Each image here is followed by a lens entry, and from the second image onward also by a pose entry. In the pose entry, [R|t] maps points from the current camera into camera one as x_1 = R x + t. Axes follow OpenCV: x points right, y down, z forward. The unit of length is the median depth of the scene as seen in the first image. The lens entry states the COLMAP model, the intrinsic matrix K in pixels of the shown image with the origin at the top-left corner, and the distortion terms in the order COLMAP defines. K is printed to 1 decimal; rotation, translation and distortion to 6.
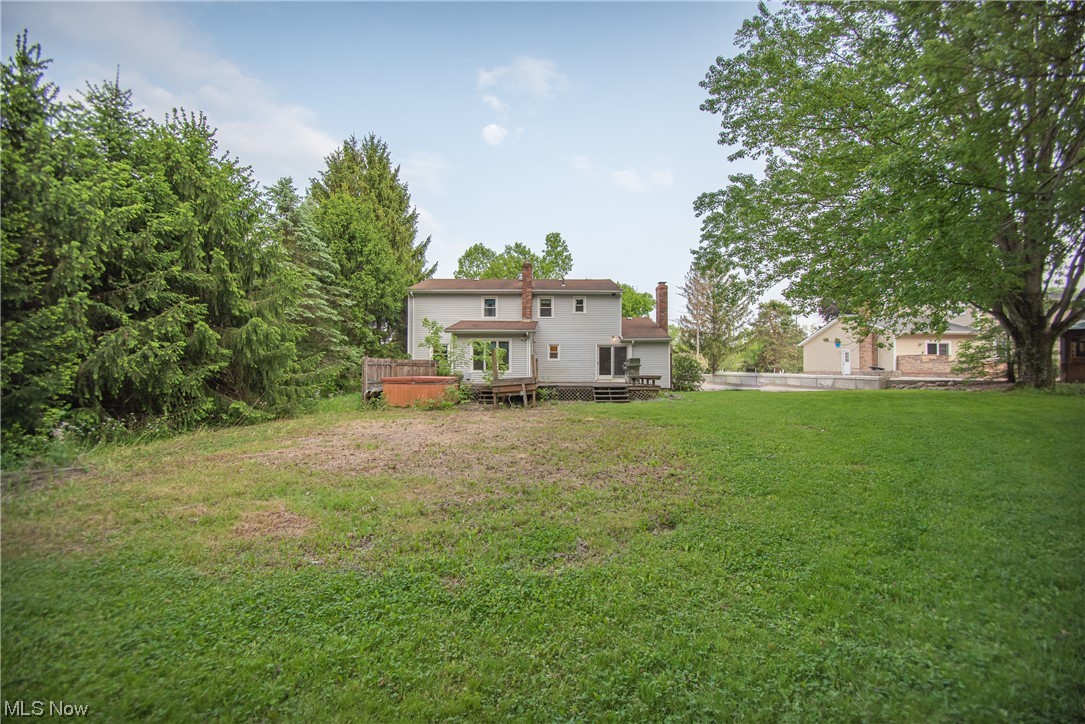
lens RADIAL K [[441.9, 0, 540.3], [0, 441.9, 366.1], [0, 0, 1]] dist [-0.000253, -0.016502]
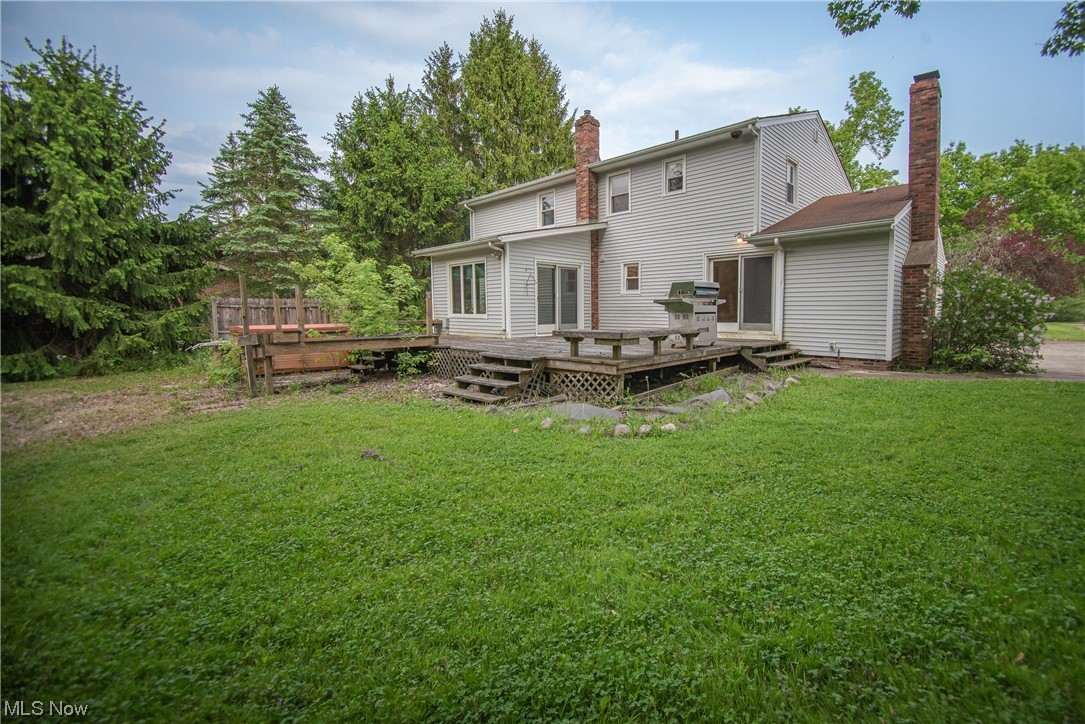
lens RADIAL K [[441.9, 0, 540.3], [0, 441.9, 366.1], [0, 0, 1]] dist [-0.000253, -0.016502]
pose [[0.686914, 0.089597, -0.721194, 0.355303], [0.012313, 0.990794, 0.134818, 0.000883], [0.726634, -0.101488, 0.679487, 0.543394]]
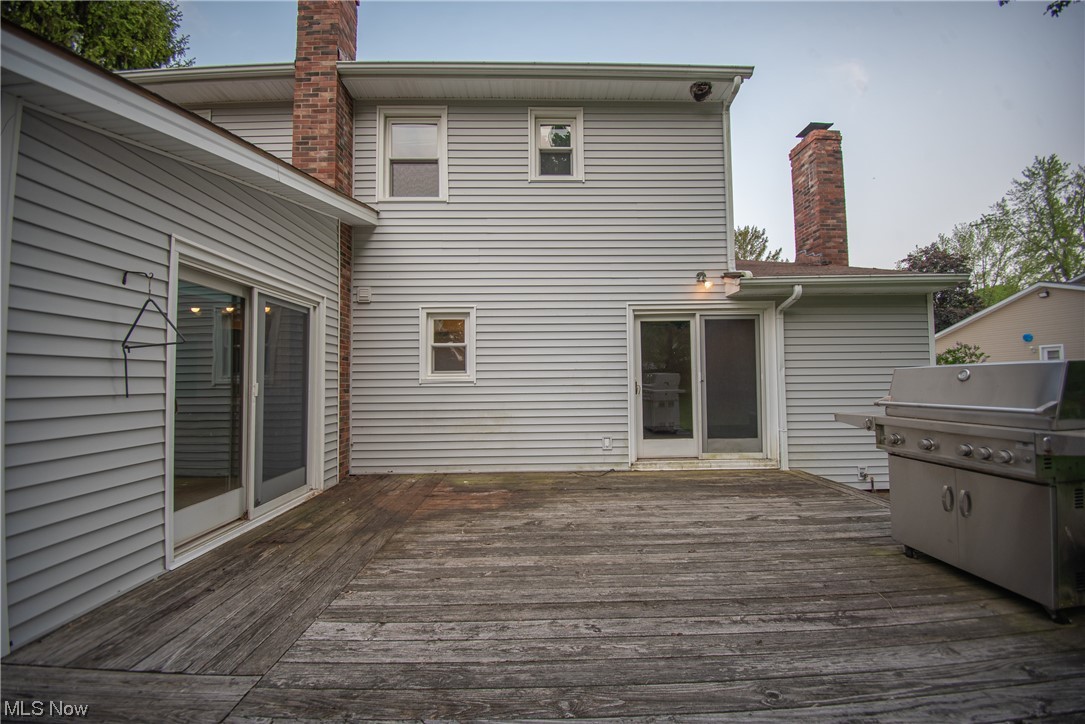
lens RADIAL K [[415.2, 0, 542.5], [0, 415.2, 362.0], [0, 0, 1]] dist [-0.025753, -0.000053]
pose [[0.999534, -0.011868, 0.028111, 0.074773], [0.012701, 0.999480, -0.029636, -0.015509], [-0.027745, 0.029979, 0.999165, 0.782390]]
